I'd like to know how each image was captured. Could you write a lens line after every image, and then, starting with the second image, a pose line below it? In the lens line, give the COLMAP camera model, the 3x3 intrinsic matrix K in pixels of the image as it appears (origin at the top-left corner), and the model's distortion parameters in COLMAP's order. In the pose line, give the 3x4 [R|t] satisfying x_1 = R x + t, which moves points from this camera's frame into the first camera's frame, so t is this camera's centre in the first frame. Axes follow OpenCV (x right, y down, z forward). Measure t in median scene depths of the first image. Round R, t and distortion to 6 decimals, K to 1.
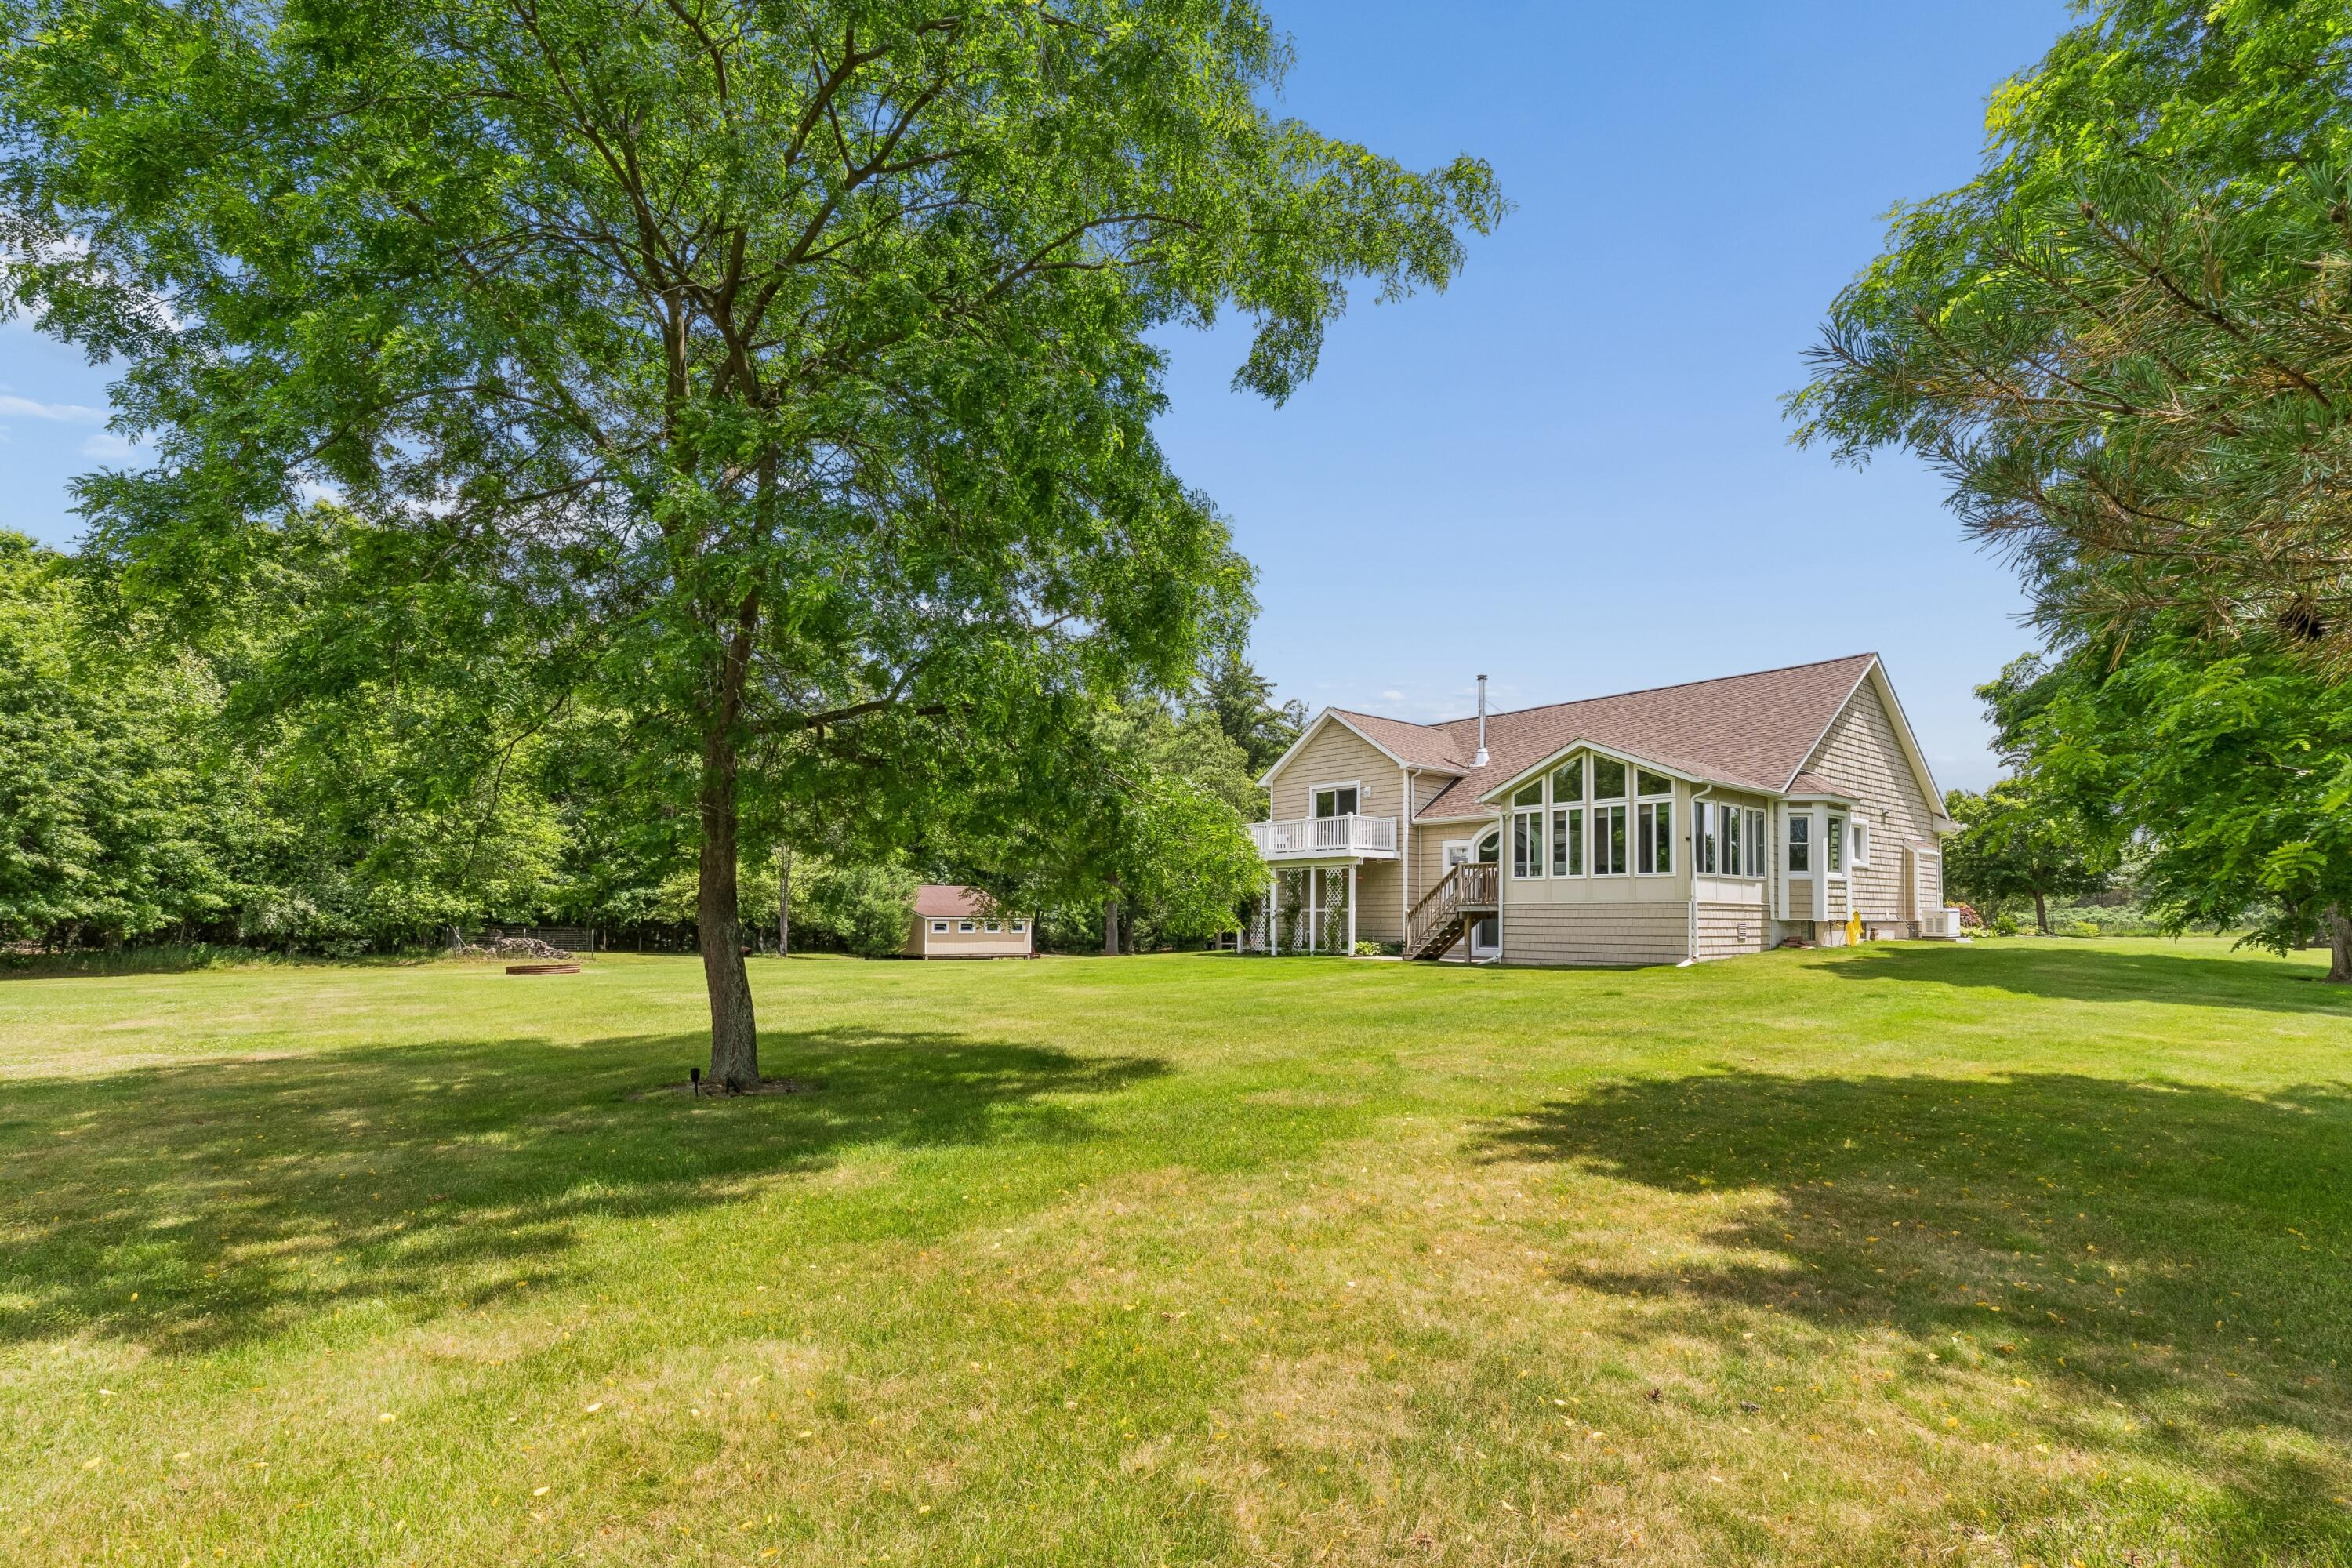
lens RADIAL K [[1088.8, 0, 1176.6], [0, 1088.8, 793.1], [0, 0, 1]] dist [0.001162, 0.000207]
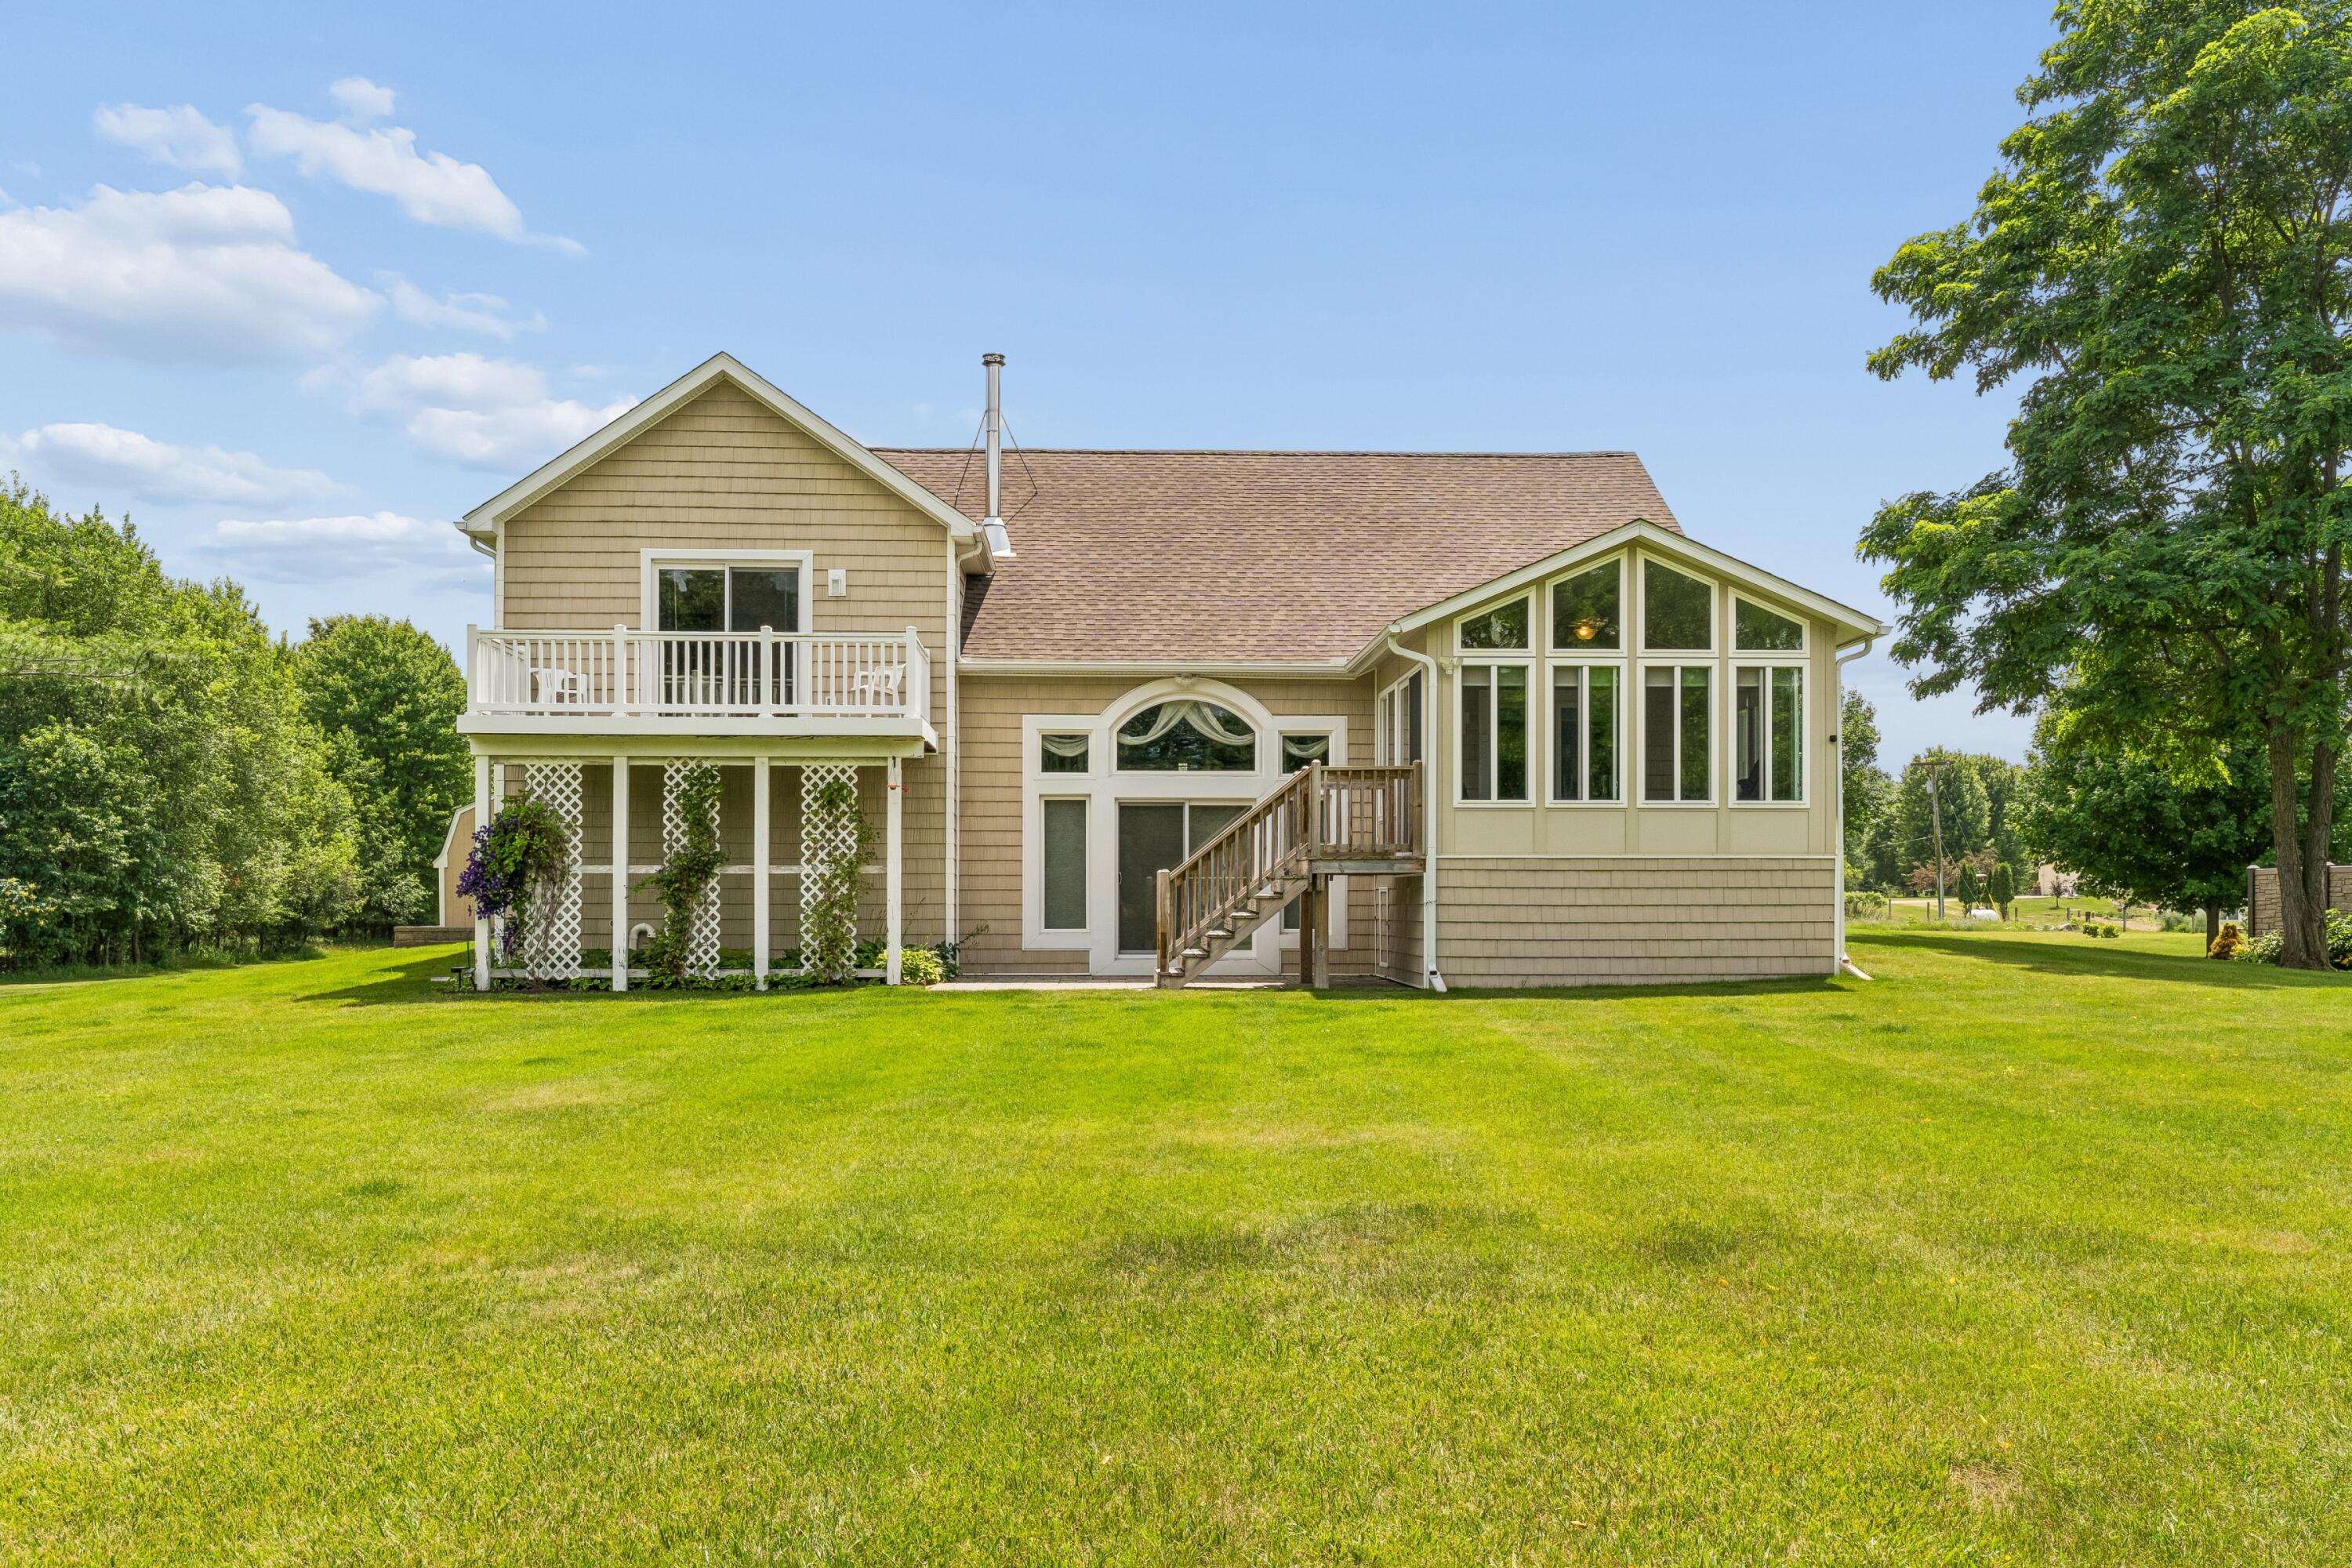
lens RADIAL K [[1942.3, 0, 1176.0], [0, 1942.3, 784.0], [0, 0, 1]] dist [-0.001723, -0.000592]
pose [[0.609870, 0.037164, 0.791630, -0.372852], [-0.086263, 0.996078, 0.019695, 0.057133], [-0.787793, -0.080300, 0.610684, 0.523873]]
